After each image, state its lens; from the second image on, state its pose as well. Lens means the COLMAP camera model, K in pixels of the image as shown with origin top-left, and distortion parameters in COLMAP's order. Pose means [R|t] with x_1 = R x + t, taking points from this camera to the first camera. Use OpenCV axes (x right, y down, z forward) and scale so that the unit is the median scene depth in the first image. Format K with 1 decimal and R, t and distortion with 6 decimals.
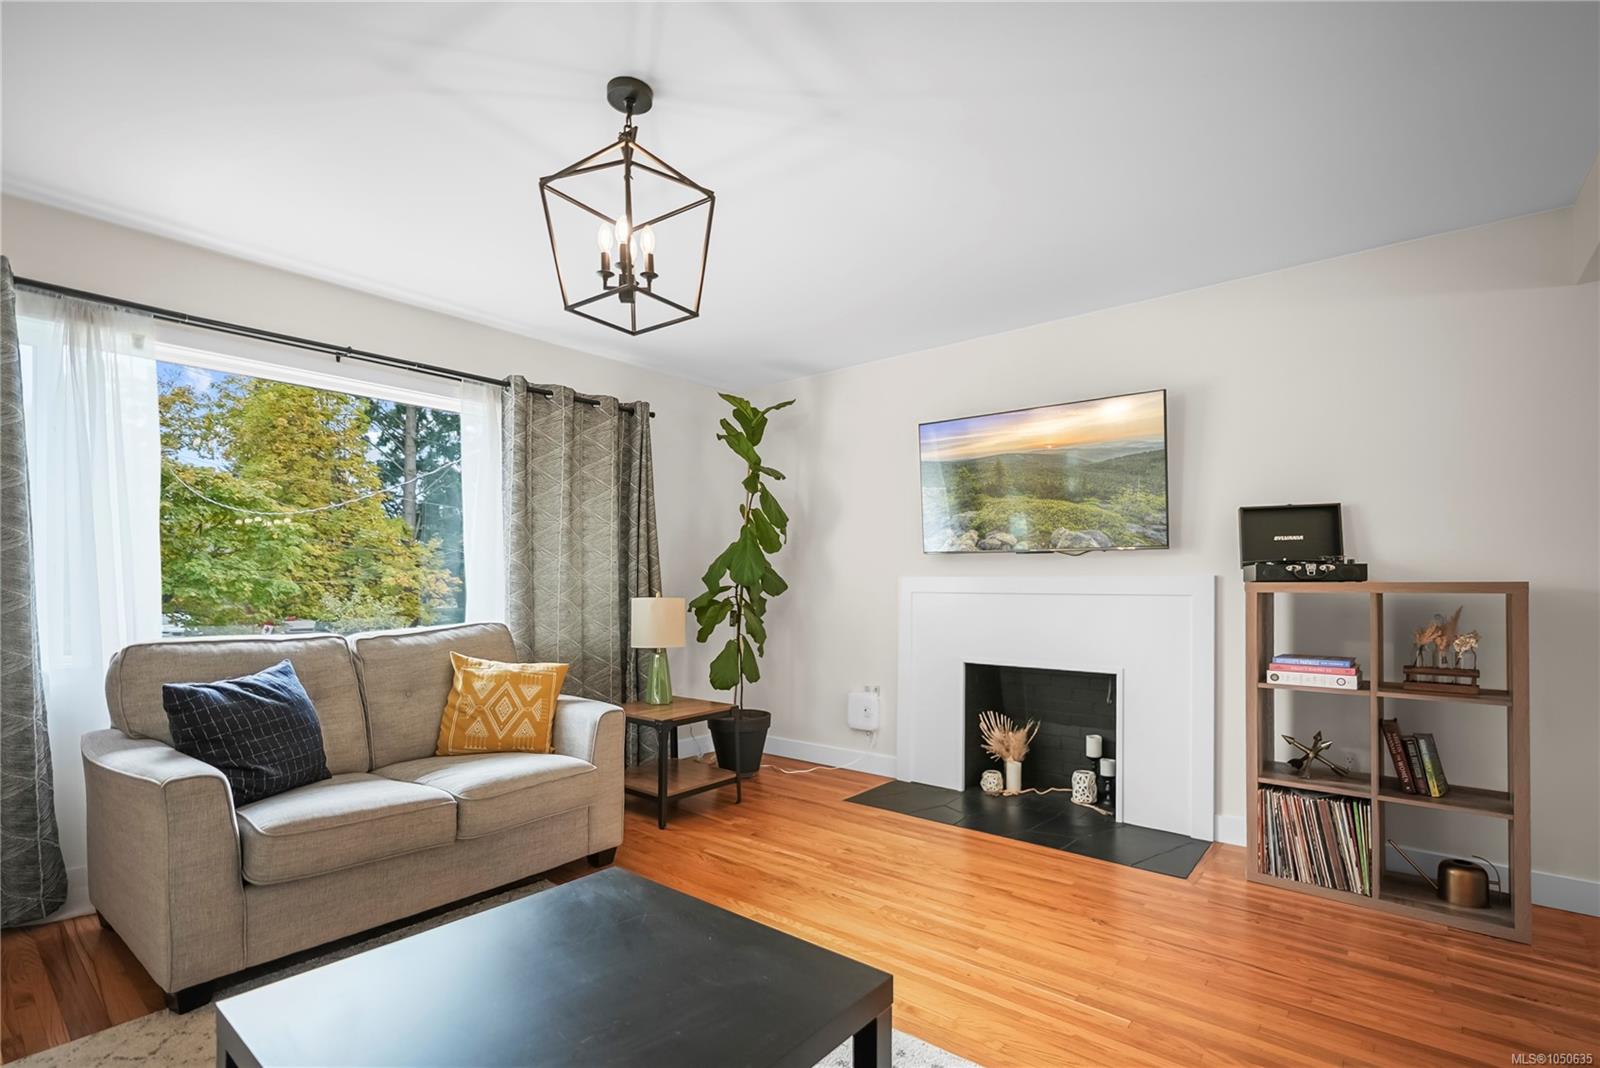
lens RADIAL K [[740.5, 0, 795.5], [0, 740.5, 581.6], [0, 0, 1]] dist [0.000235, 0.000020]
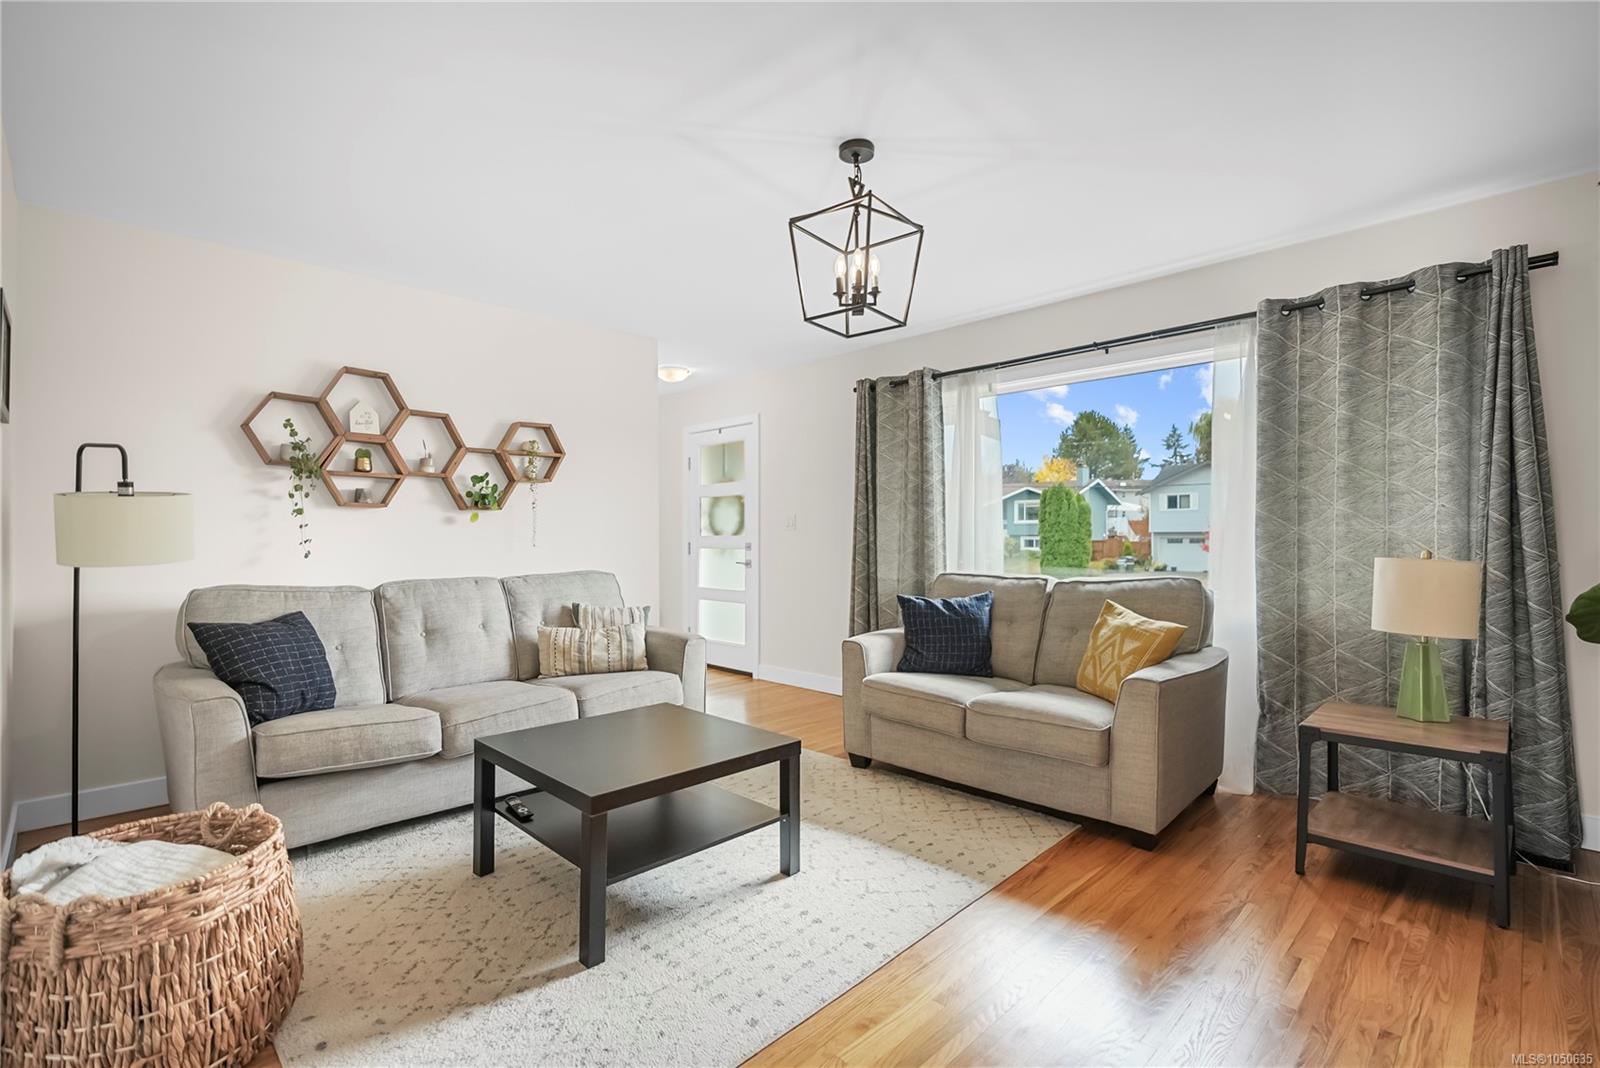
lens RADIAL K [[740.5, 0, 796.5], [0, 740.5, 532.5], [0, 0, 1]] dist [0.000235, 0.000020]
pose [[-0.087743, -0.000986, -0.996143, 0.564194], [0.005852, 0.999982, -0.001505, -0.005355], [0.996126, -0.005962, -0.087736, 0.540768]]
